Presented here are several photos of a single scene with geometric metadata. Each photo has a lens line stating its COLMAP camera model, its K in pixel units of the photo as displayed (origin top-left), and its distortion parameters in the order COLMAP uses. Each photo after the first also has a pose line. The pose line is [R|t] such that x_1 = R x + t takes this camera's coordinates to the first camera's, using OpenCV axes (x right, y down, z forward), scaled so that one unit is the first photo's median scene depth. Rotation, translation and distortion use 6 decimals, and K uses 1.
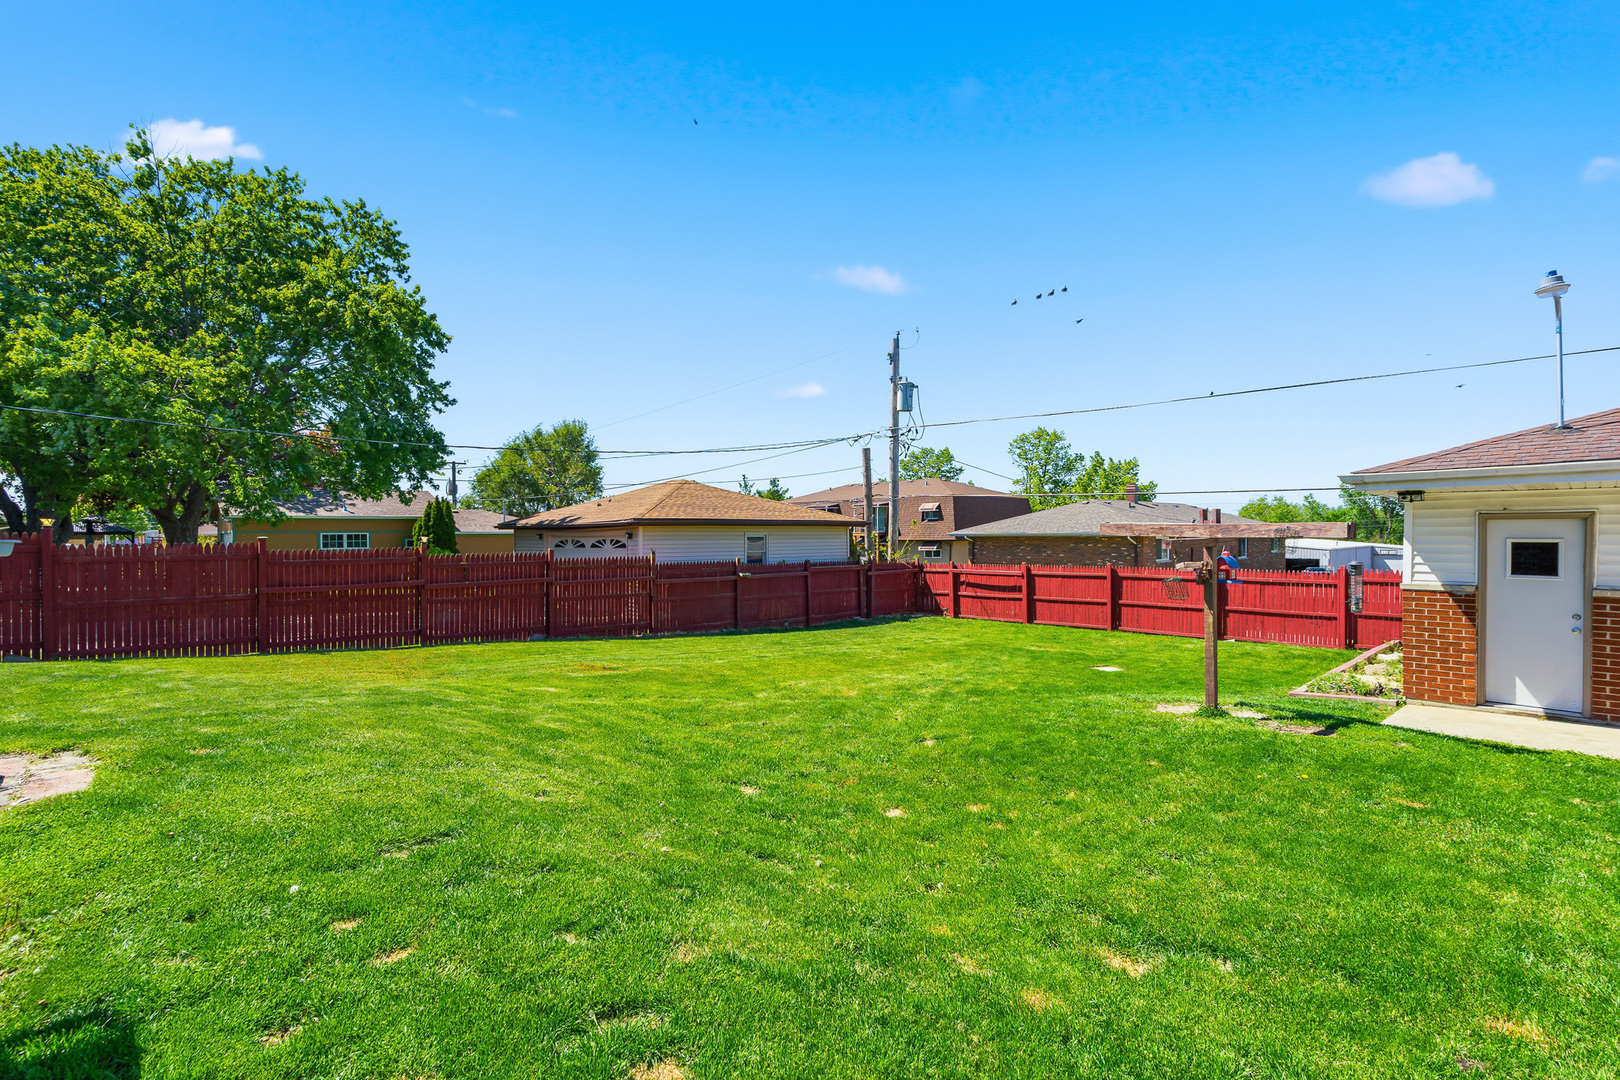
lens RADIAL K [[728.2, 0, 847.8], [0, 728.2, 535.5], [0, 0, 1]] dist [0.001454, 0.000196]
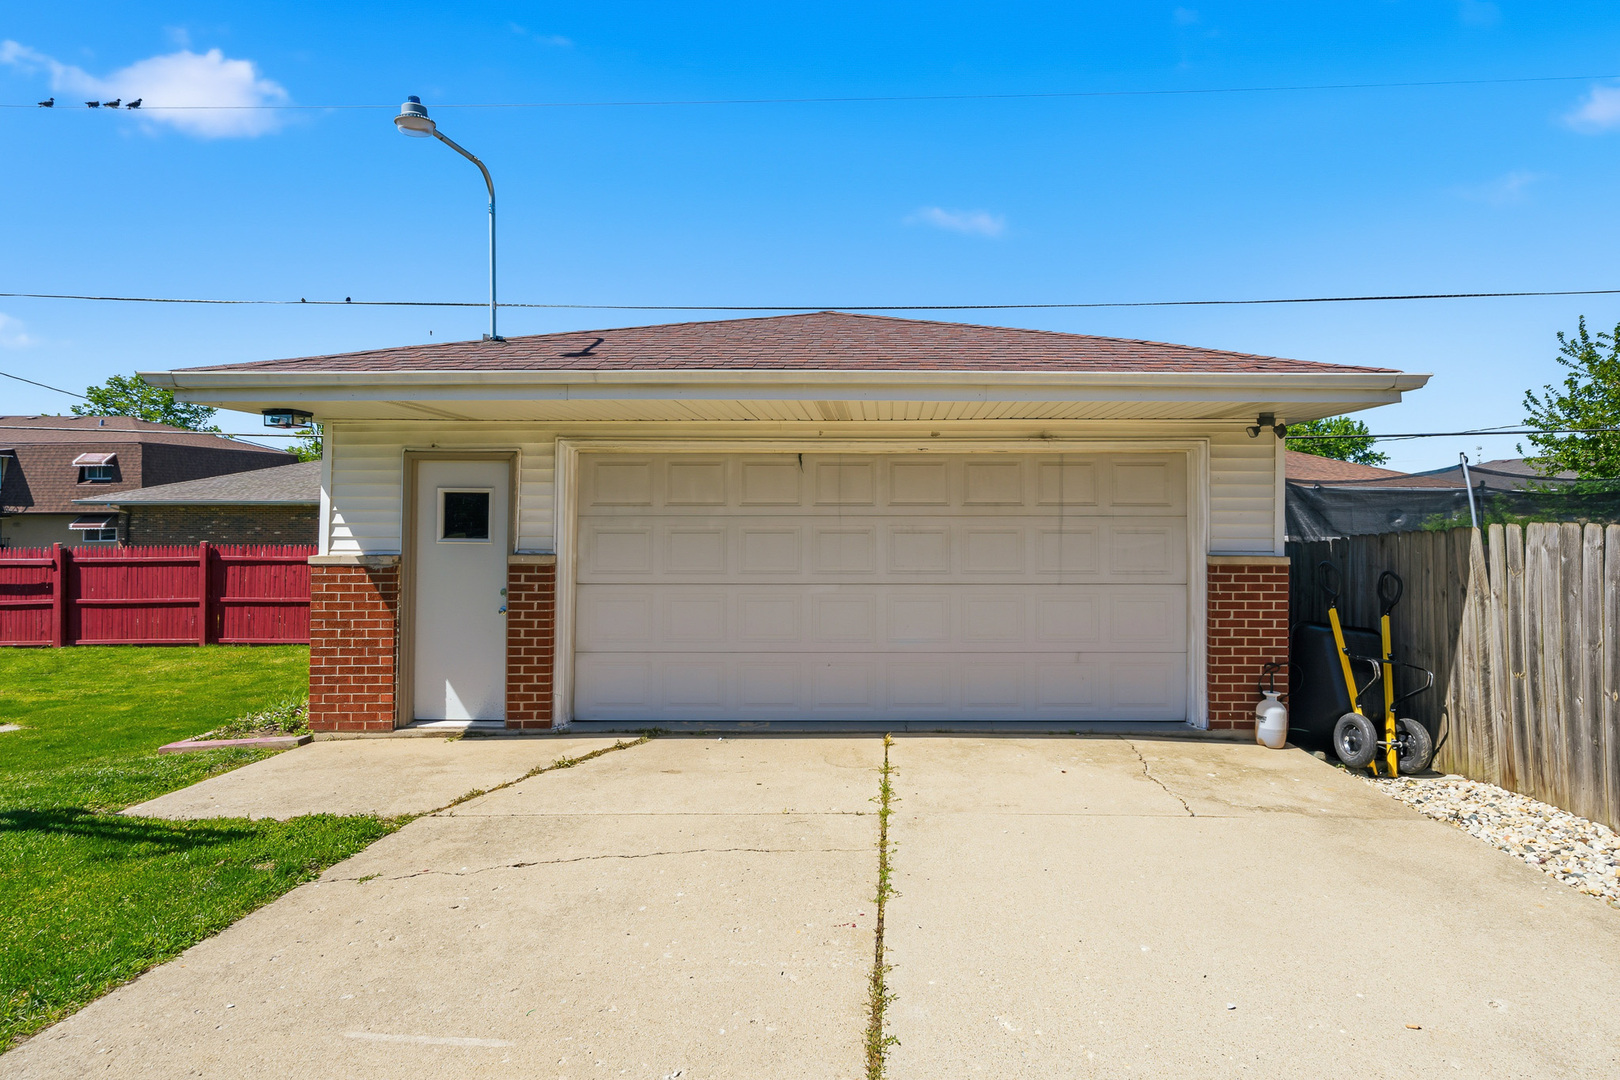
lens RADIAL K [[838.9, 0, 888.6], [0, 838.9, 471.5], [0, 0, 1]] dist [-0.001158, 0.000130]
pose [[0.715447, 0.036720, 0.697702, 0.272626], [-0.002911, 0.998766, -0.049580, 0.011809], [-0.698661, 0.033440, 0.714671, 0.043486]]
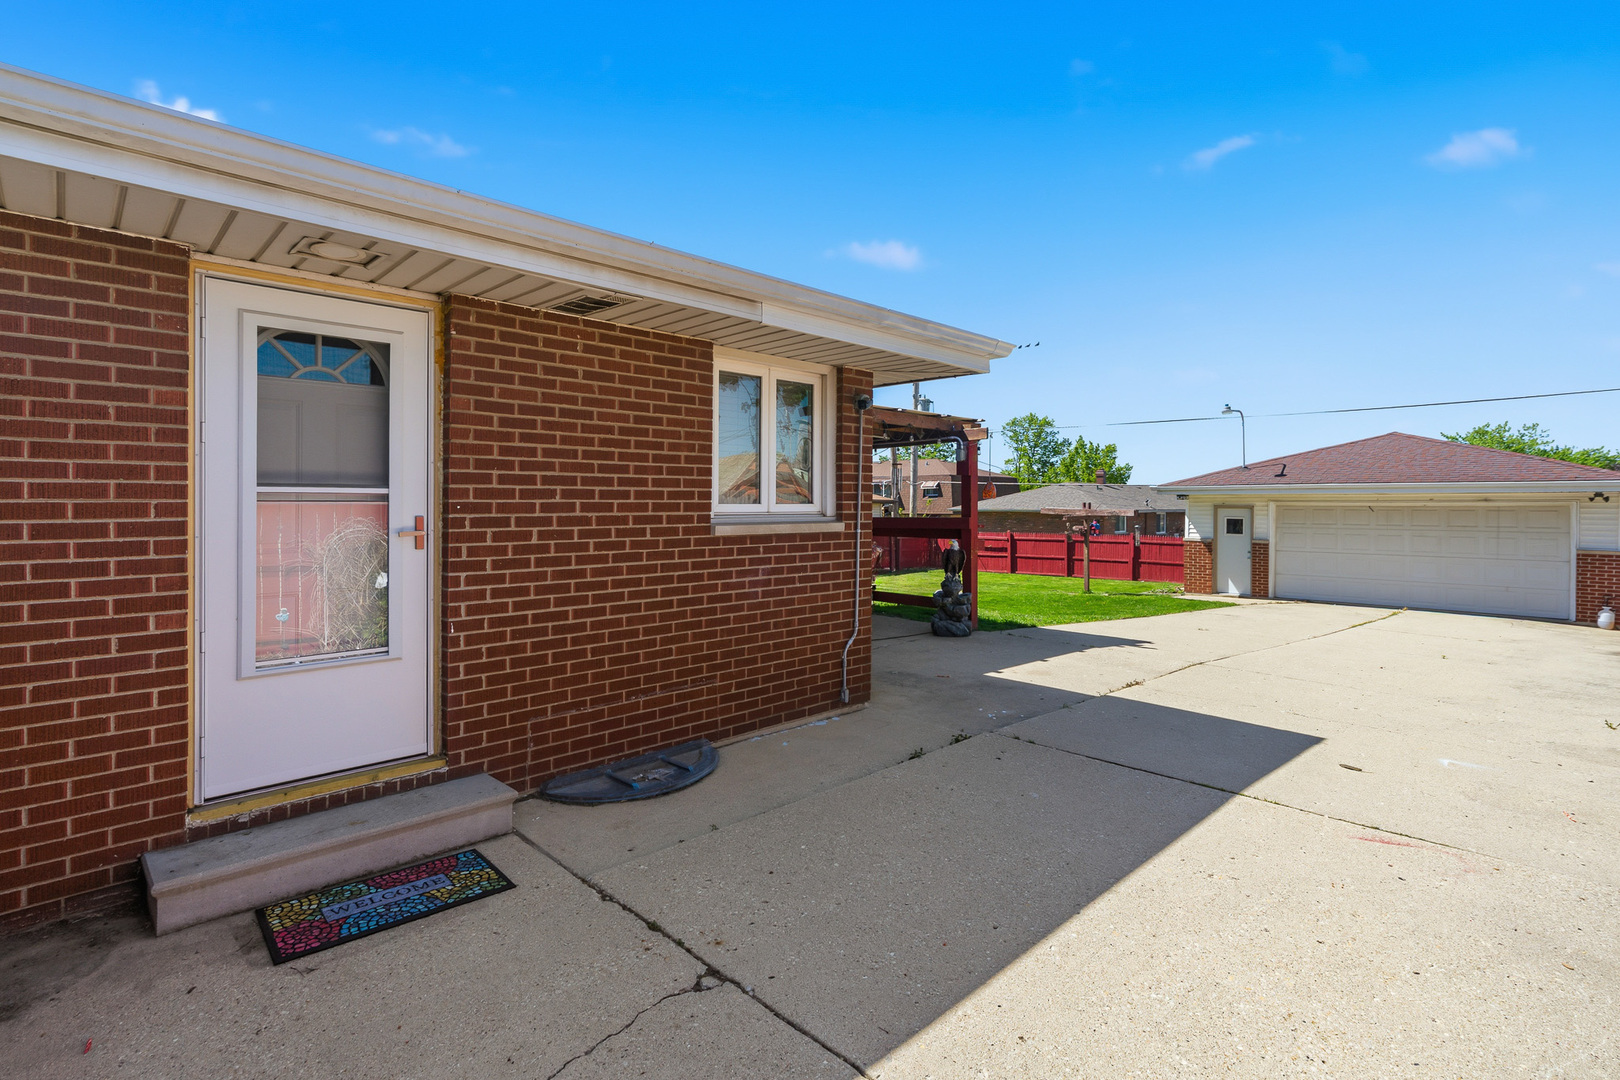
lens RADIAL K [[767.9, 0, 803.3], [0, 767.9, 507.2], [0, 0, 1]] dist [-0.001105, -0.000149]
pose [[0.999310, 0.009616, -0.035878, -0.118219], [-0.009655, 0.999953, -0.000930, -0.004617], [0.035867, 0.001276, 0.999356, -0.571087]]
